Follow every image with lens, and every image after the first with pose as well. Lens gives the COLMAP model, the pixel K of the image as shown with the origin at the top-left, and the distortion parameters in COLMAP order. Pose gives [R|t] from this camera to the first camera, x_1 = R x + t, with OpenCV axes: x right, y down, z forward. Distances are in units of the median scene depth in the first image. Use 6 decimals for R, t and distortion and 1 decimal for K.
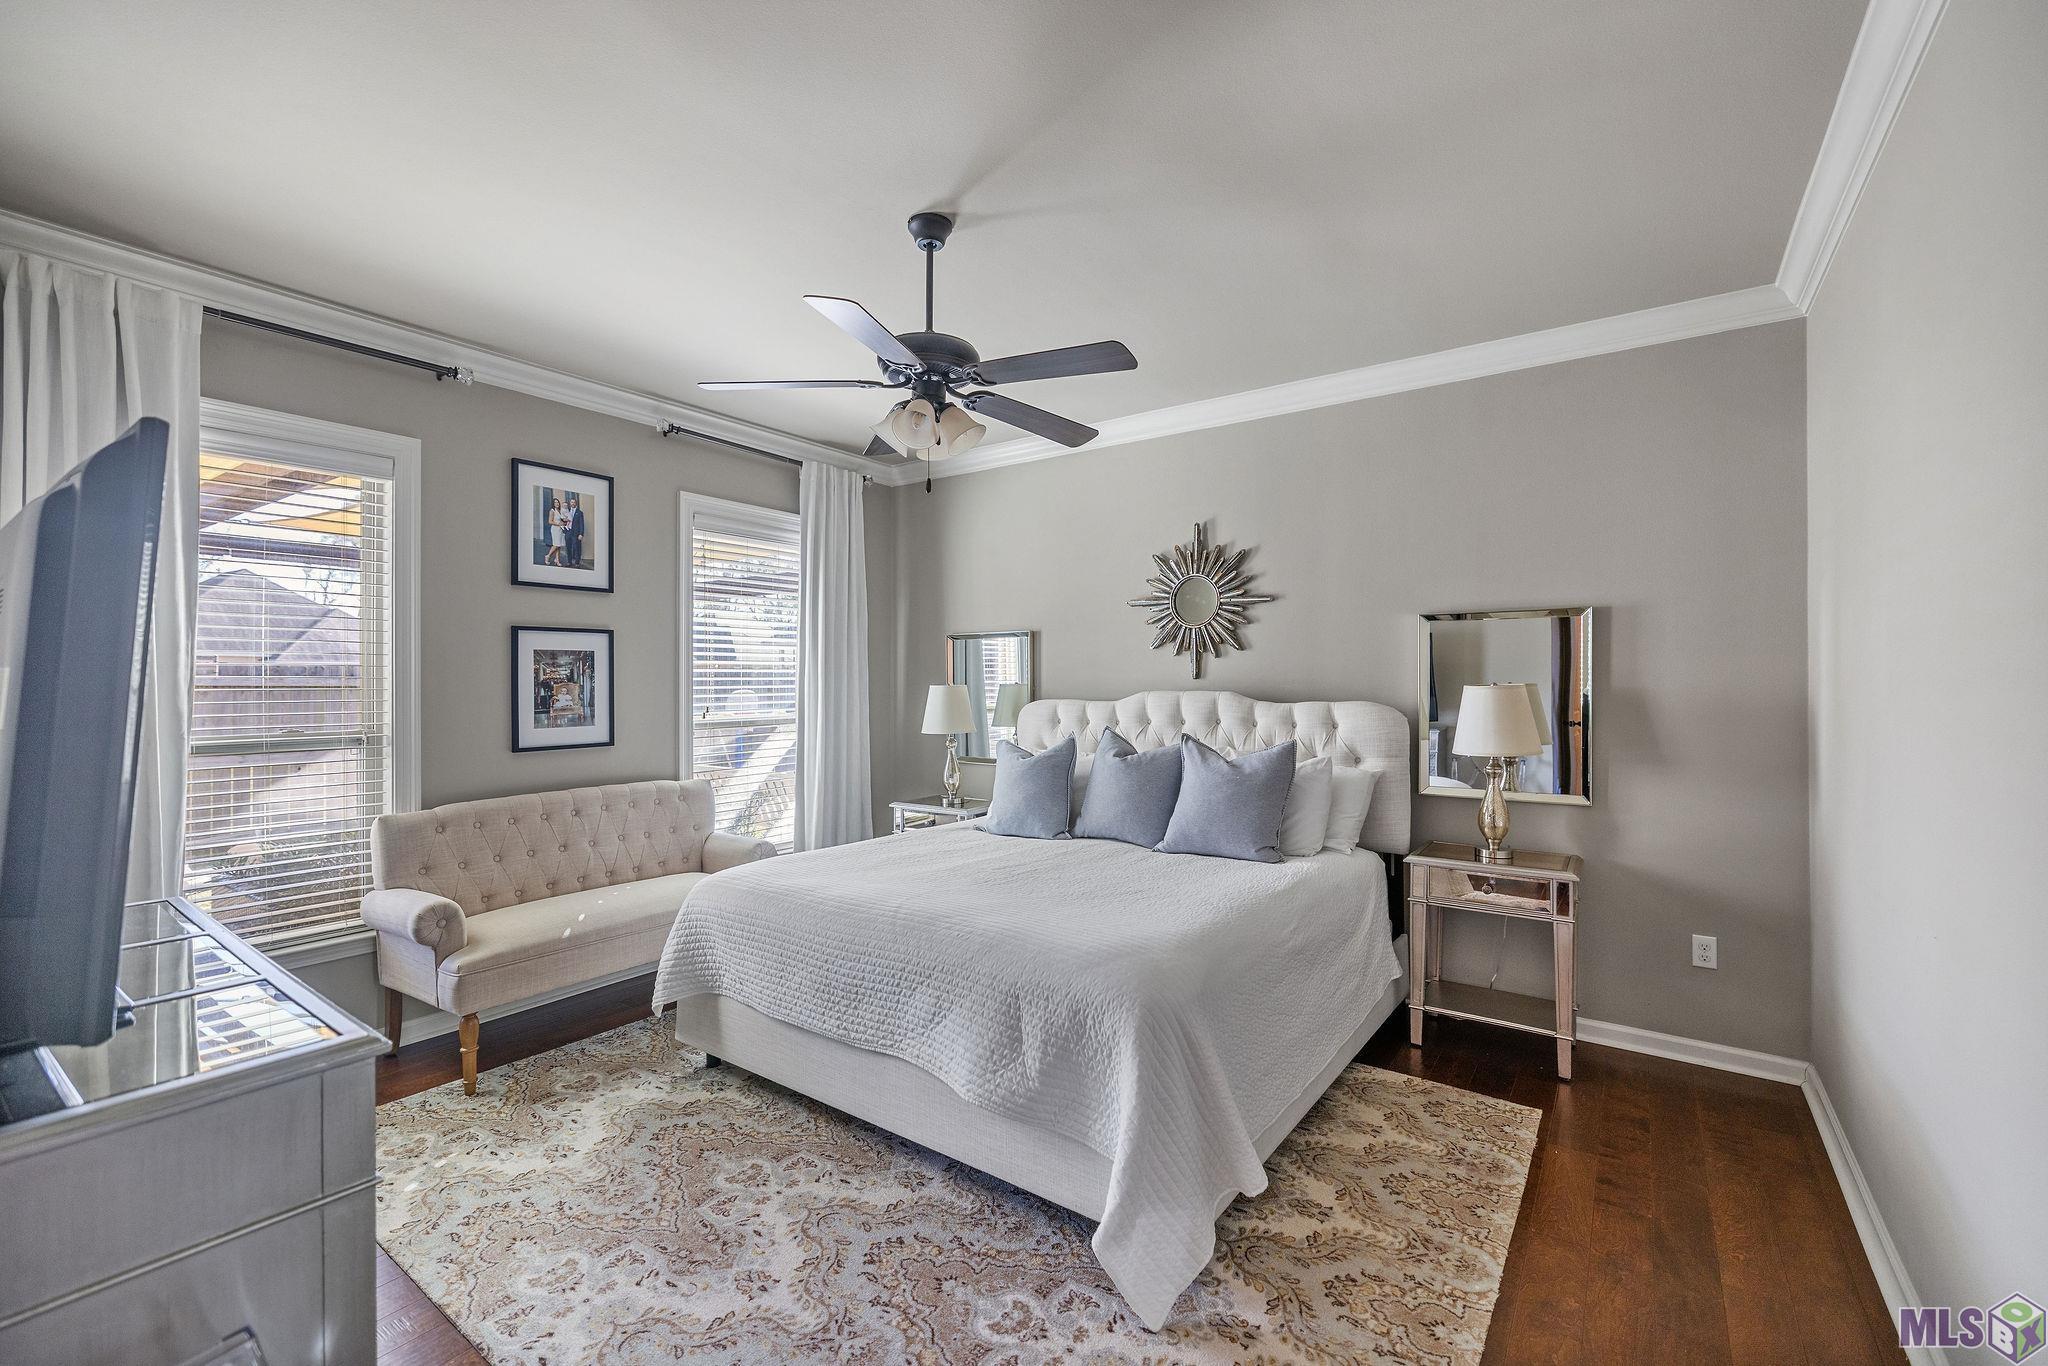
lens RADIAL K [[853.6, 0, 1023.3], [0, 853.6, 679.5], [0, 0, 1]] dist [-0.000359, -0.000300]
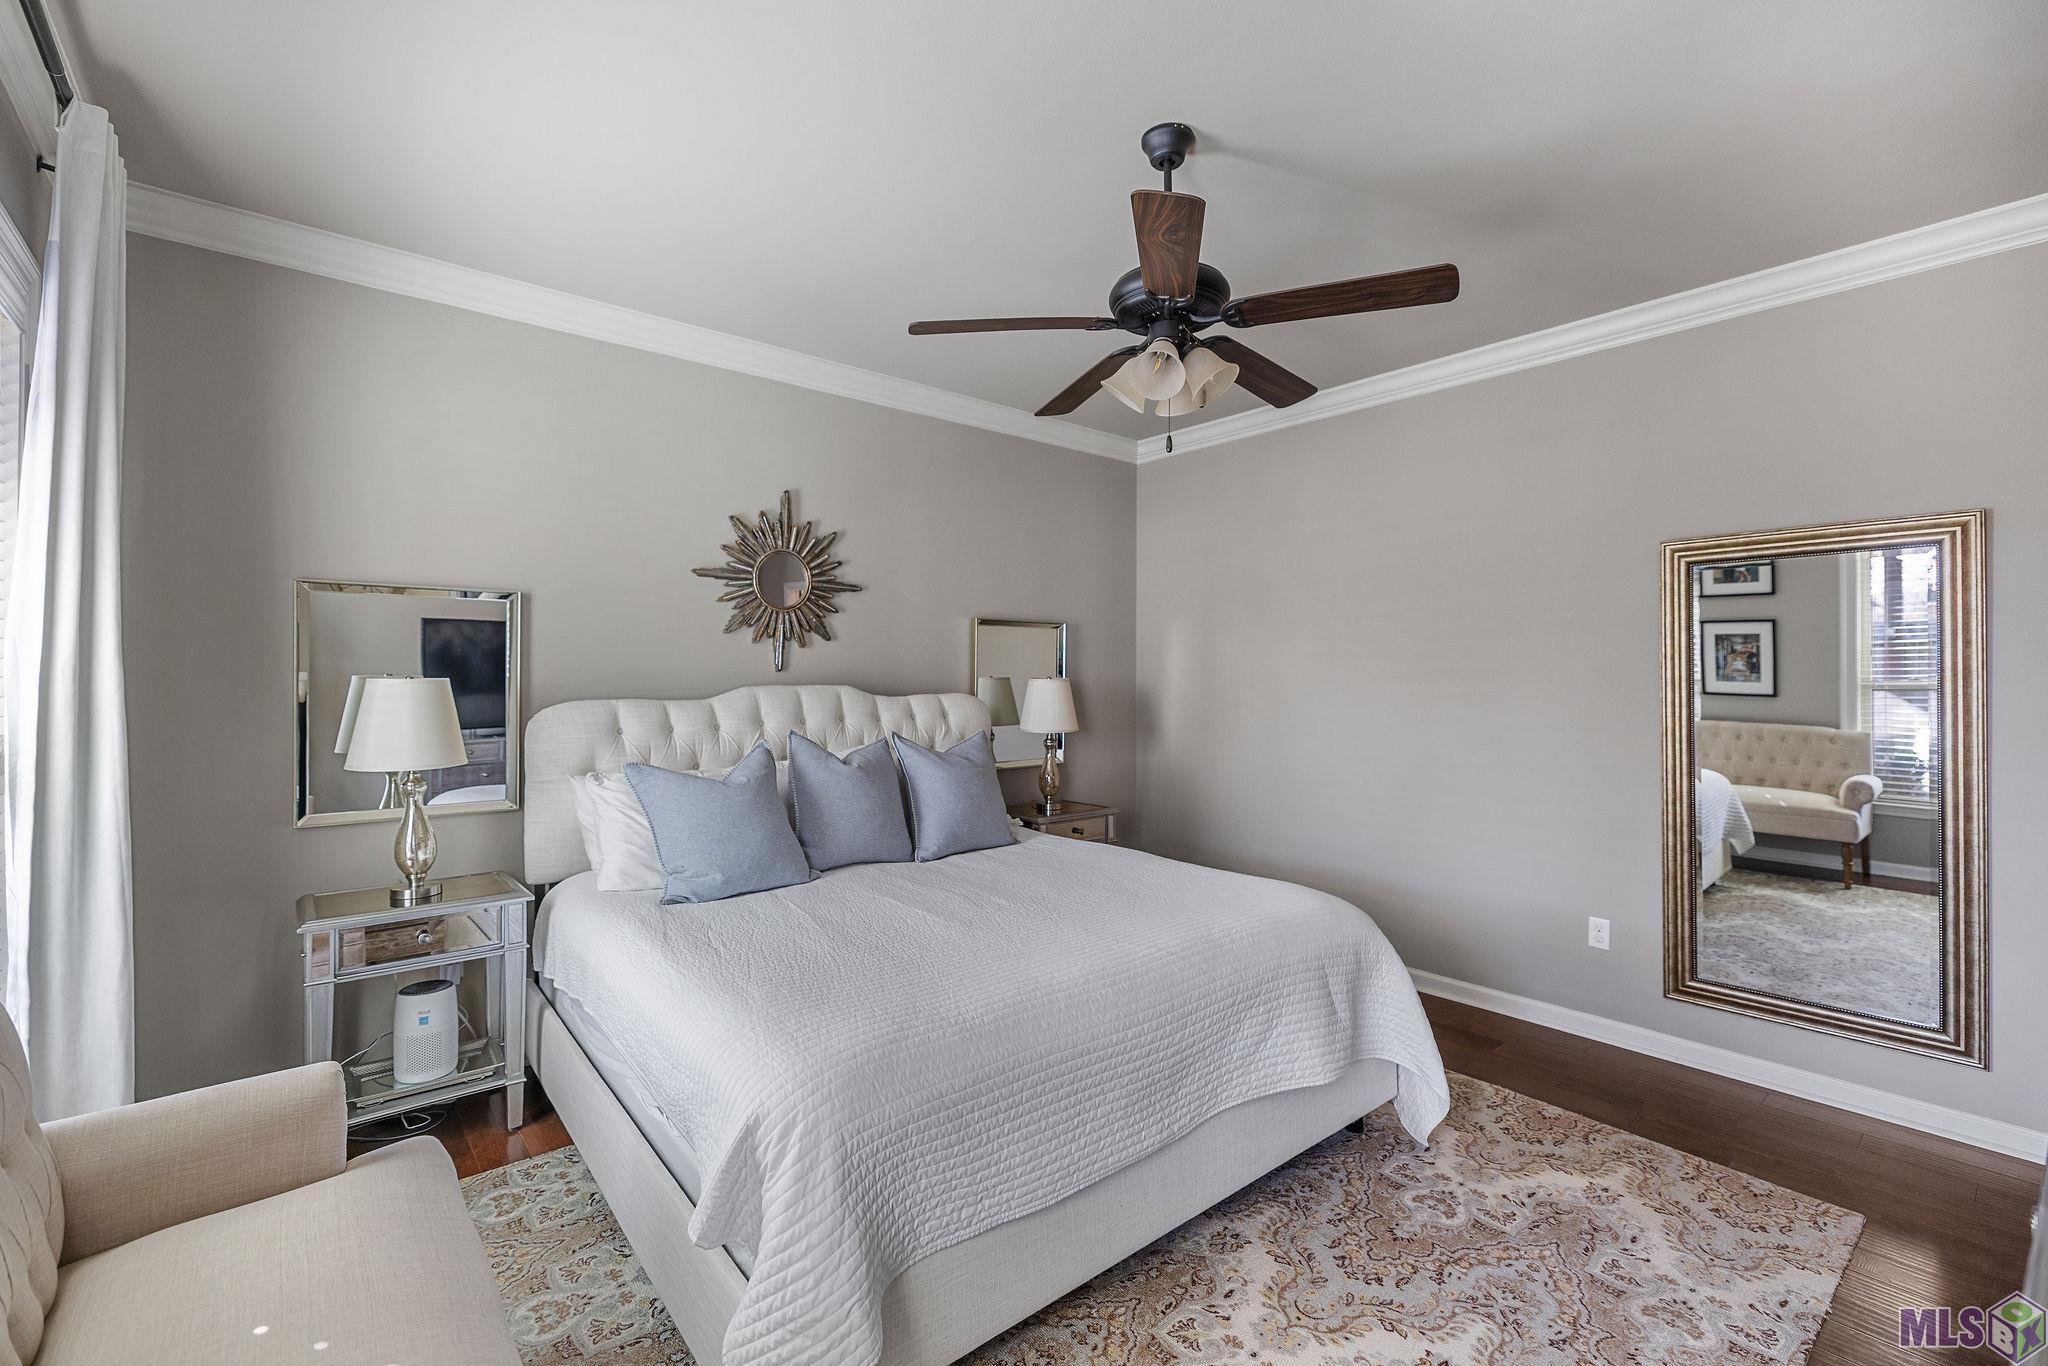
lens RADIAL K [[909.4, 0, 1037.0], [0, 909.4, 686.2], [0, 0, 1]] dist [0.026065, 0.000044]
pose [[0.217751, -0.002374, 0.976002, -0.660791], [-0.002015, 0.999994, 0.002882, 0.011306], [-0.976002, -0.002594, 0.217745, 0.577446]]
